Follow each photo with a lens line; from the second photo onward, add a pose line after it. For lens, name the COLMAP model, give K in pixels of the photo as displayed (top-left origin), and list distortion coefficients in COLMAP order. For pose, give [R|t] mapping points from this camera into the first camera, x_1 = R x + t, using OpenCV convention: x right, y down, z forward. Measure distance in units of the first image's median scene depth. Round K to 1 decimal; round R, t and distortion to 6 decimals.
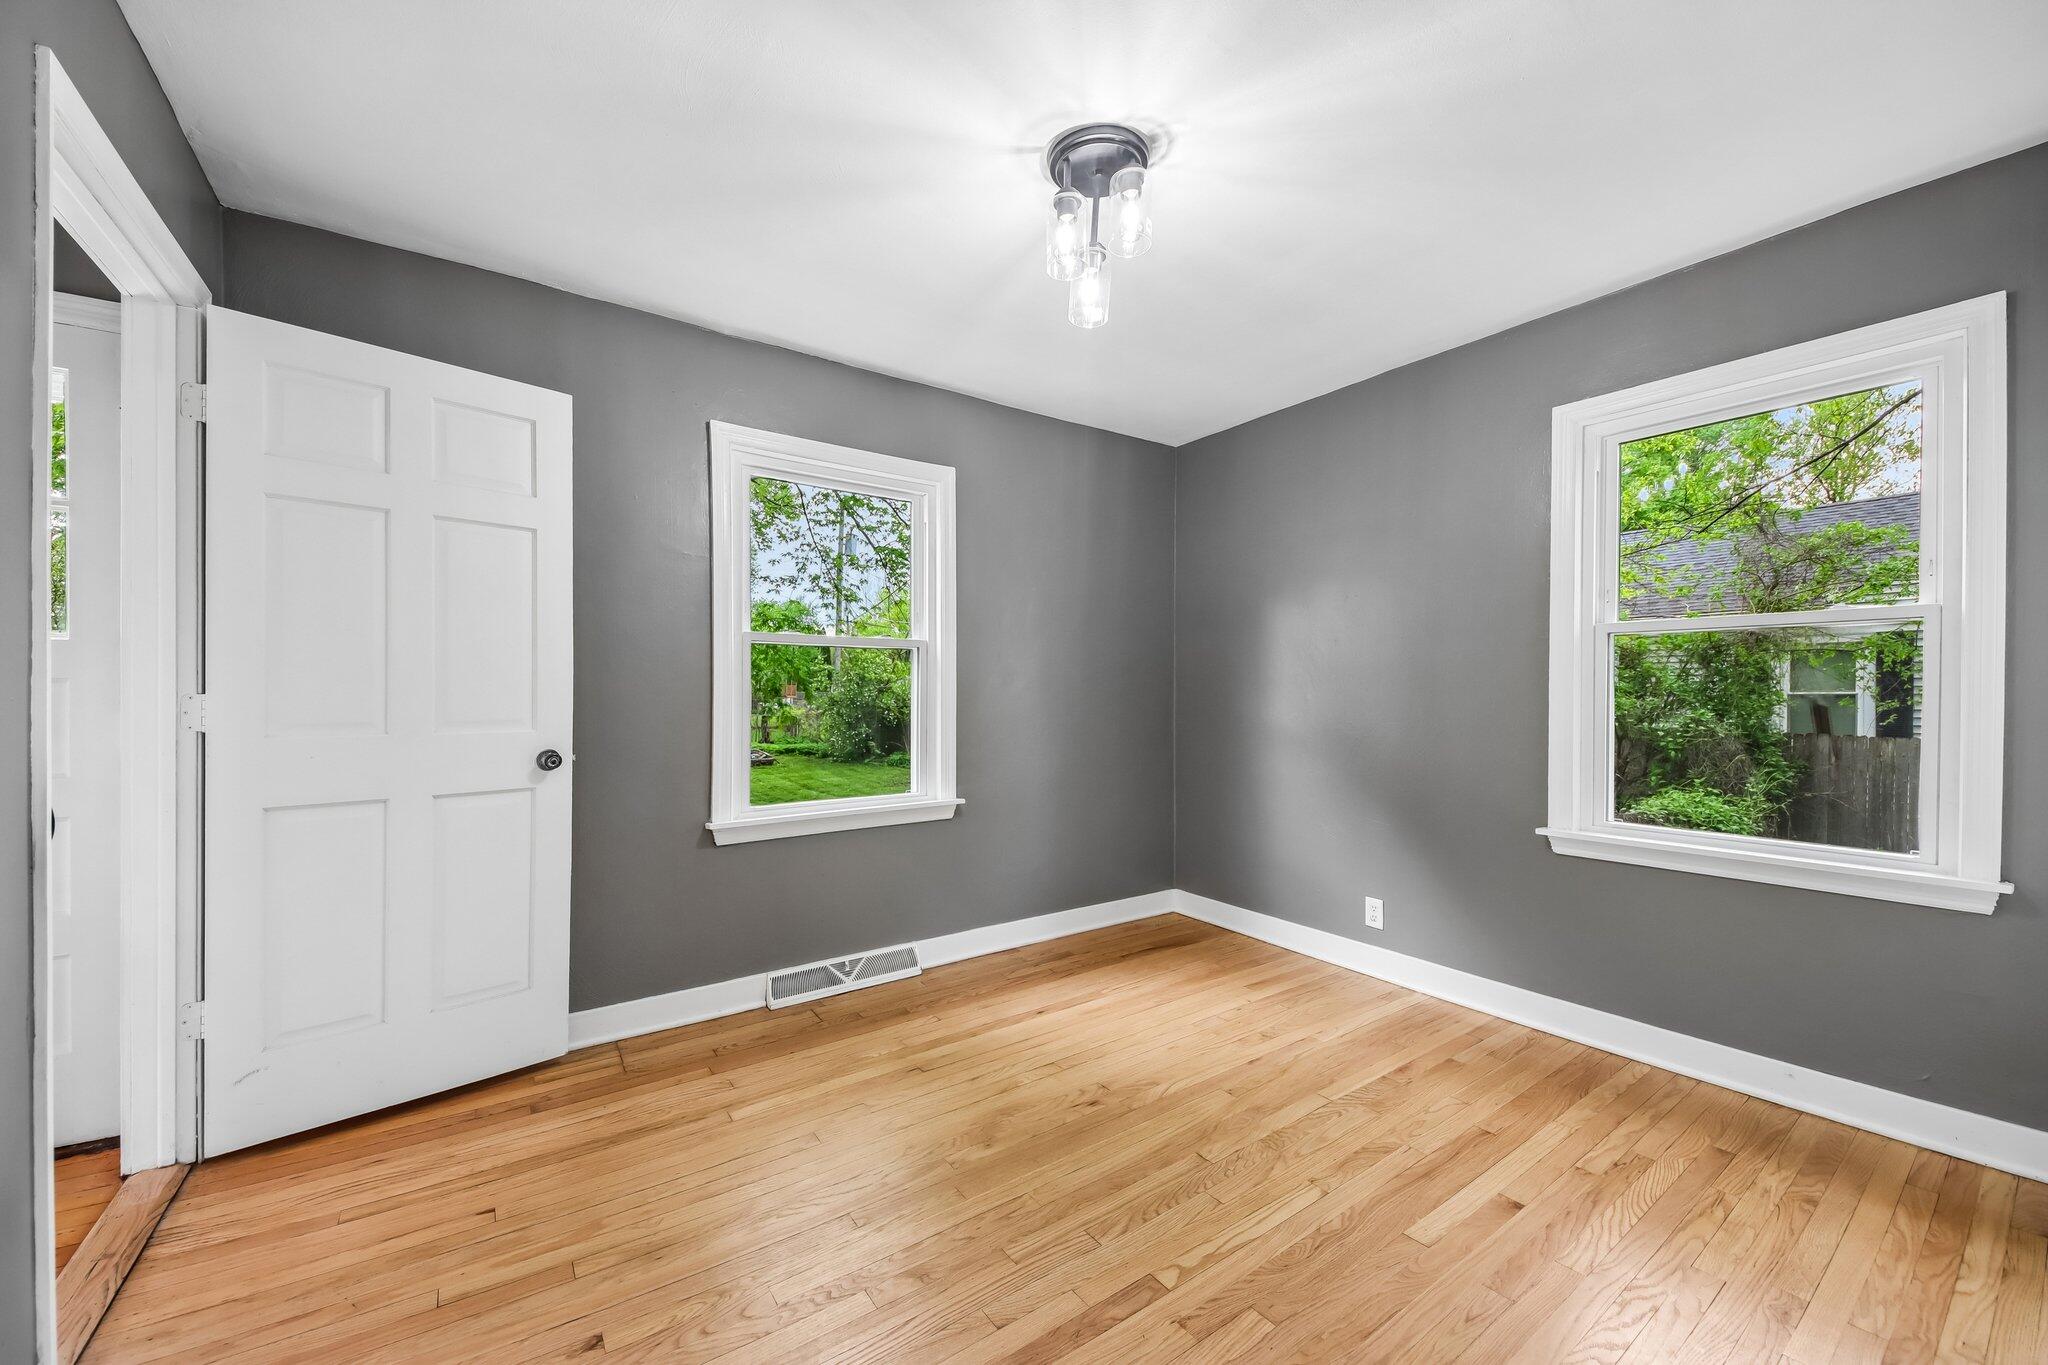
lens RADIAL K [[791.7, 0, 992.6], [0, 791.7, 689.0], [0, 0, 1]] dist [0.034602, -0.019301]
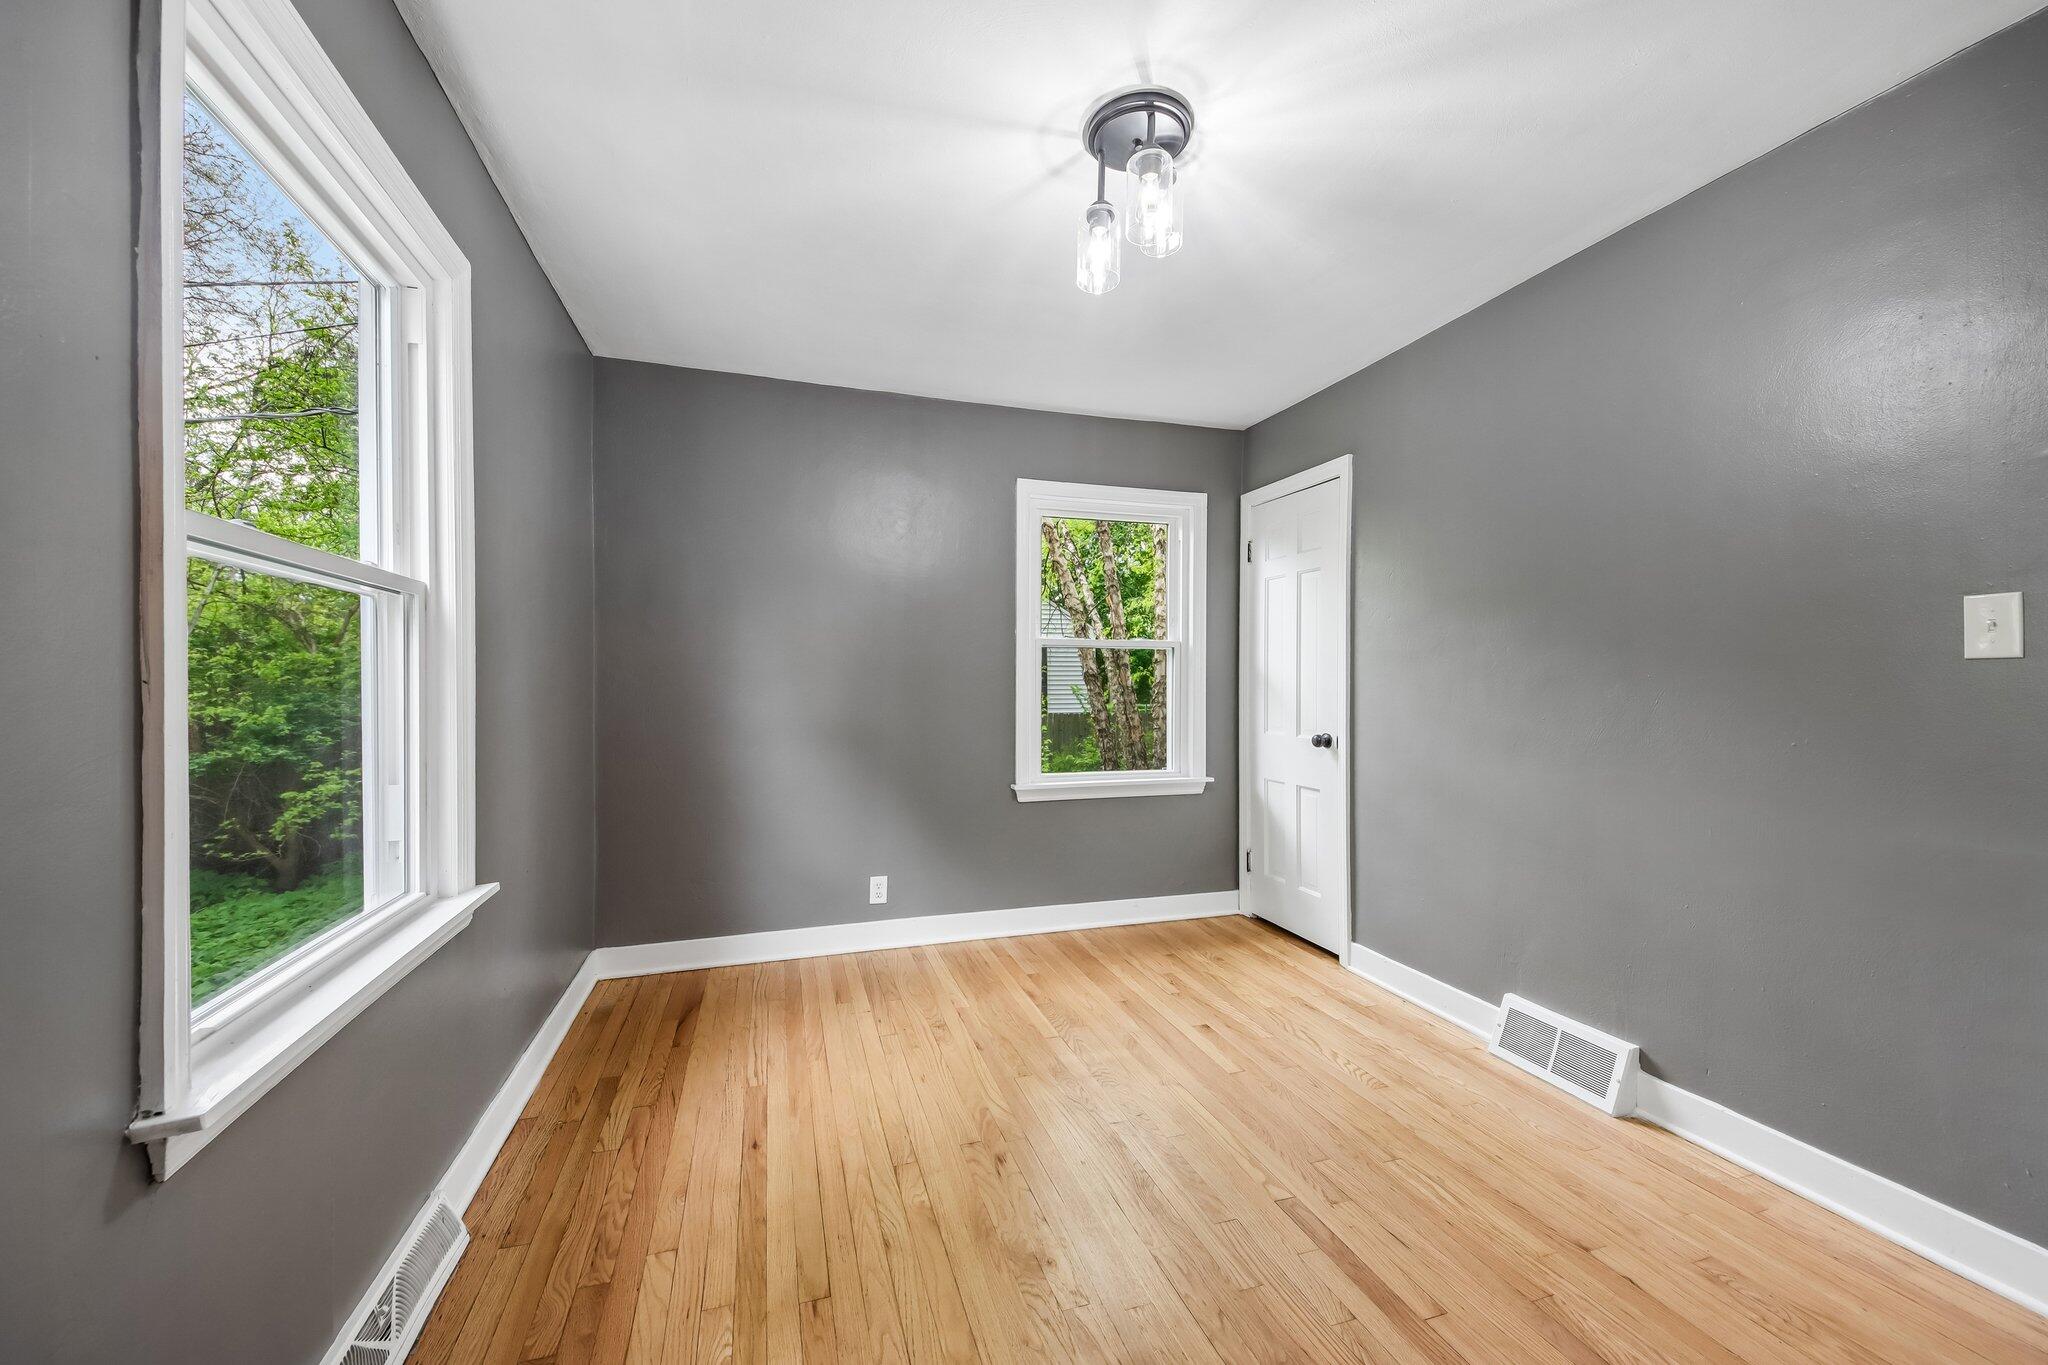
lens RADIAL K [[794.8, 0, 1024.0], [0, 794.8, 682.5], [0, 0, 1]] dist [0.082109, -0.028705]
pose [[0.284627, -0.002254, 0.958636, -0.653845], [0.002926, 0.999995, 0.001482, 0.001191], [-0.958634, 0.002384, 0.284632, 0.665429]]
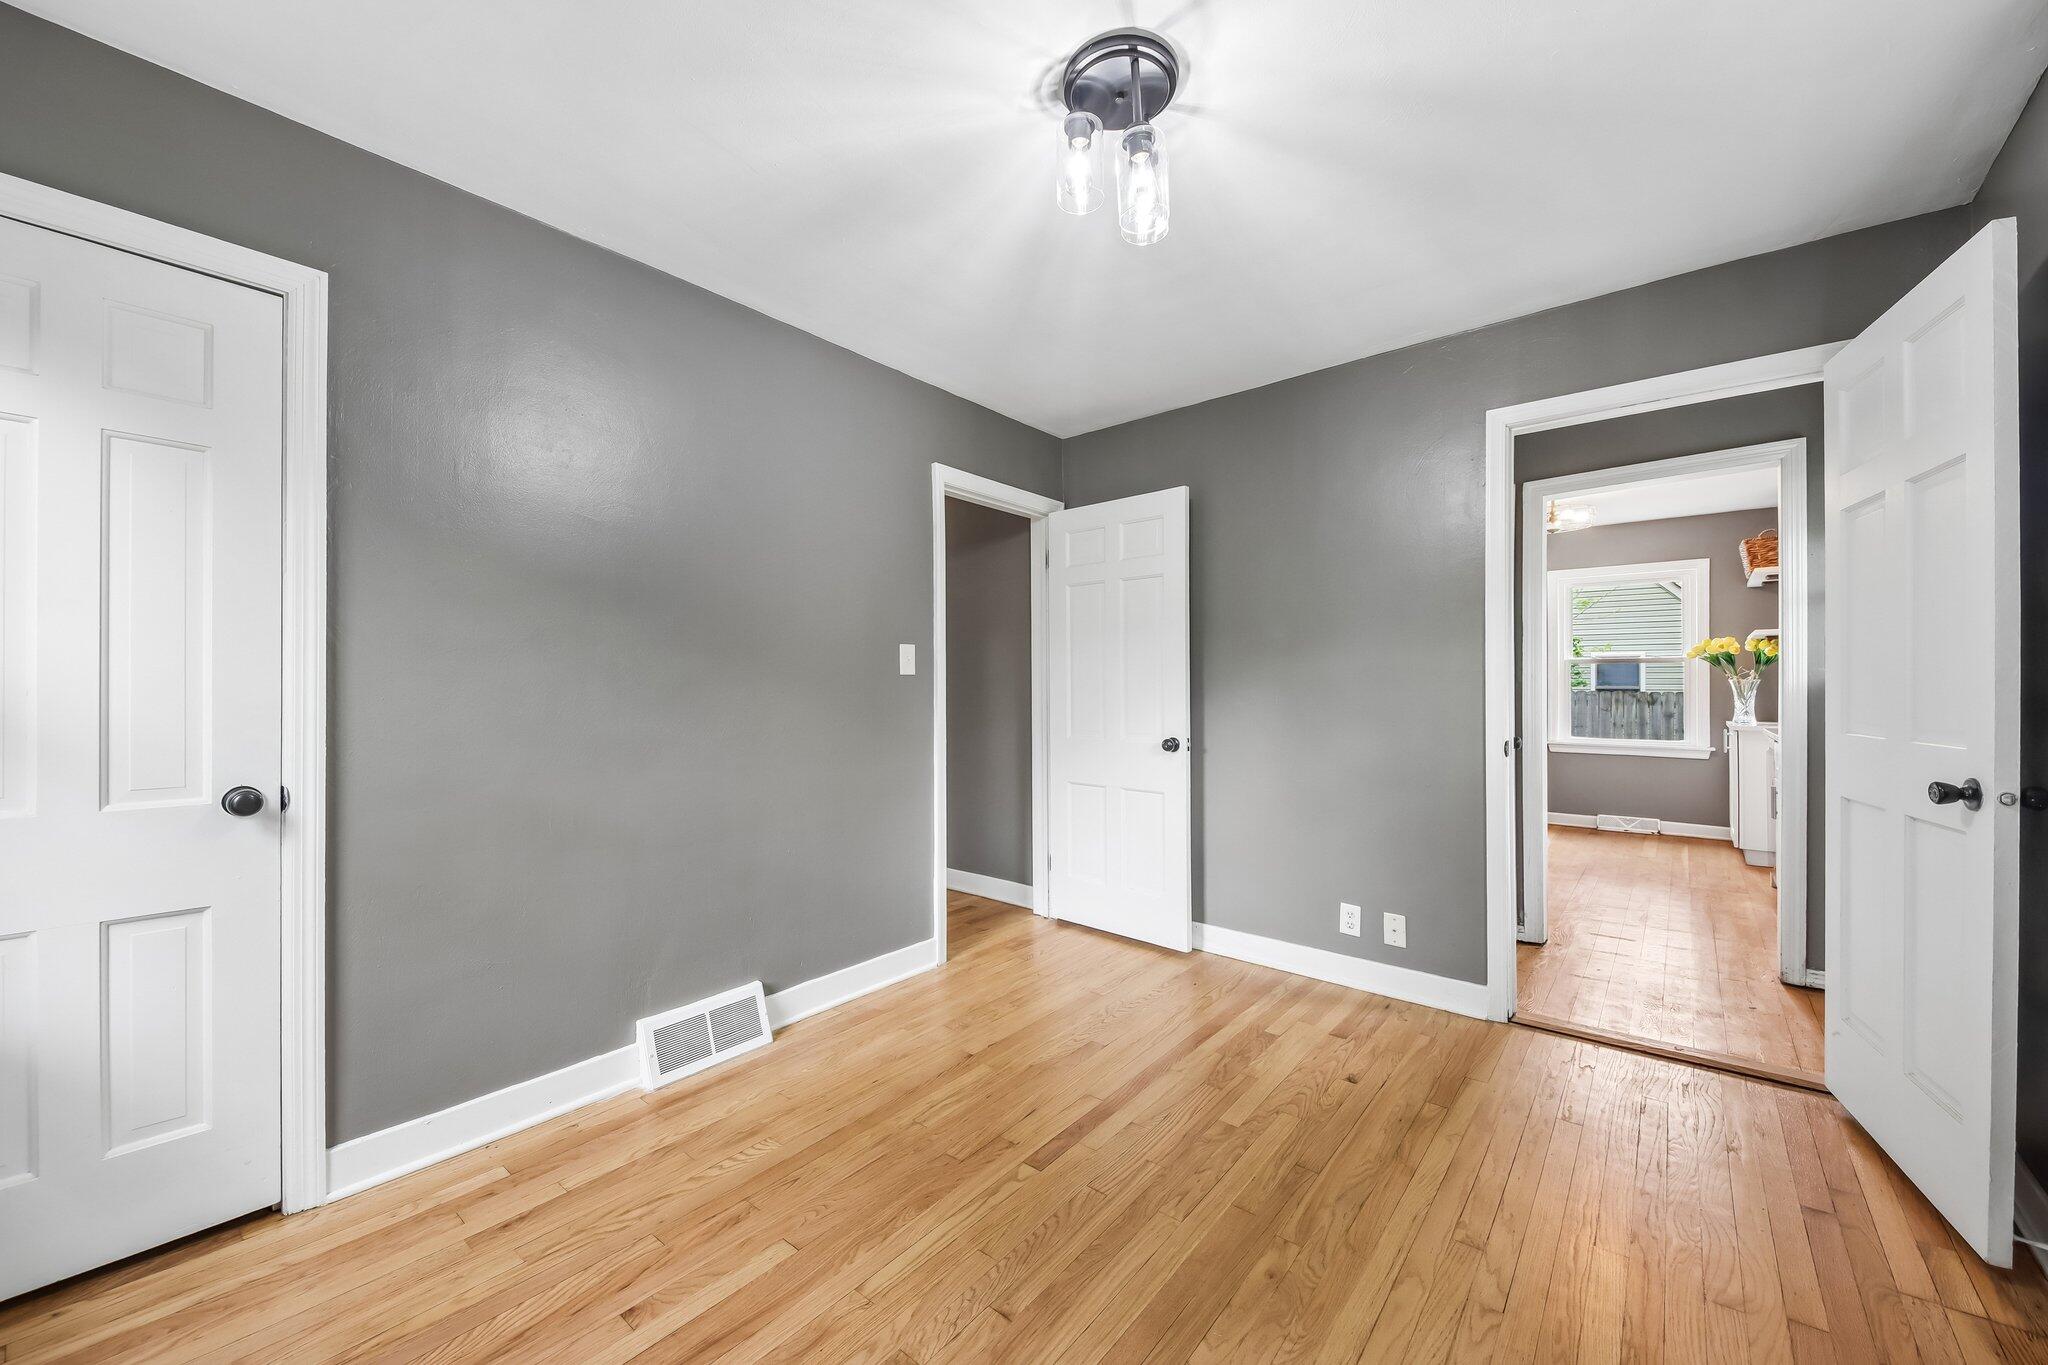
lens RADIAL K [[791.7, 0, 992.6], [0, 791.7, 689.0], [0, 0, 1]] dist [0.034602, -0.019301]
pose [[-0.963691, -0.003002, -0.267002, 0.384736], [-0.003317, 0.999994, 0.000727, 0.006440], [0.266999, 0.001586, -0.963696, 1.398758]]
